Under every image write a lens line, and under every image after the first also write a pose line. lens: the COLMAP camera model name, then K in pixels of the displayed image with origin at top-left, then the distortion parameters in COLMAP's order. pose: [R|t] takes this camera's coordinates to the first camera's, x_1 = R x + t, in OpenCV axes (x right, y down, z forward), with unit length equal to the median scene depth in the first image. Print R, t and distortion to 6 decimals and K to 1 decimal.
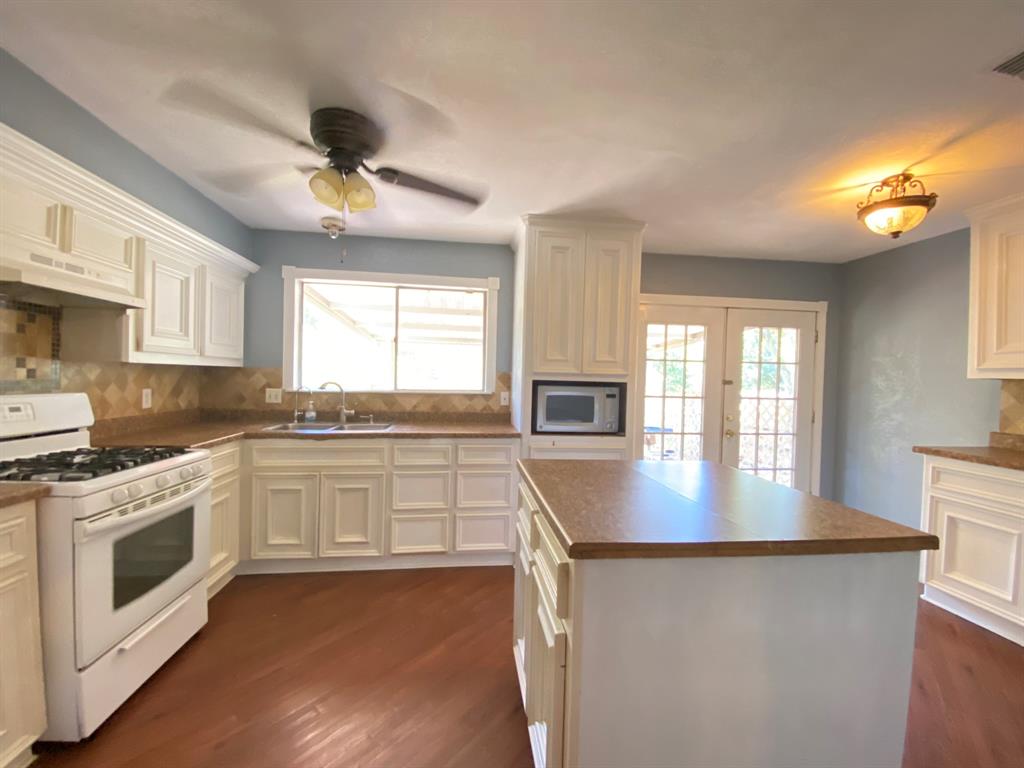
lens RADIAL K [[411.2, 0, 510.5], [0, 411.2, 388.0], [0, 0, 1]] dist [-0.004007, -0.005448]
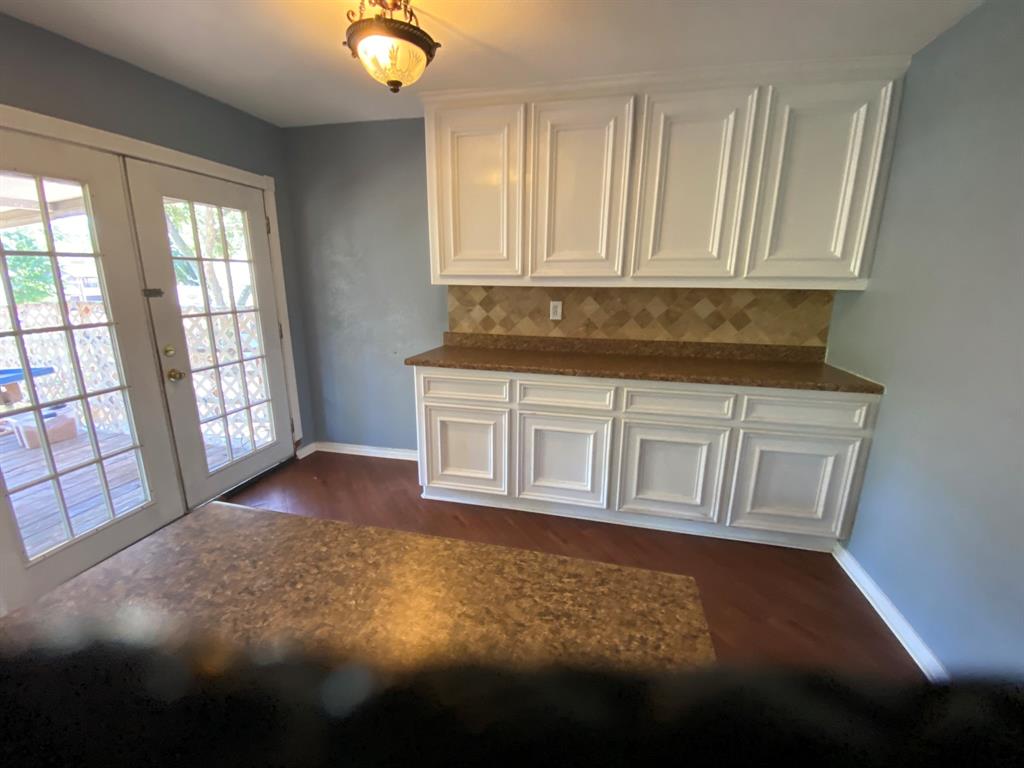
lens RADIAL K [[412.6, 0, 515.3], [0, 412.6, 388.5], [0, 0, 1]] dist [-0.011427, -0.001046]
pose [[0.316633, -0.258030, 0.912778, 0.179766], [0.017524, 0.963717, 0.266351, -0.041648], [-0.948386, -0.068340, 0.309666, 0.461046]]
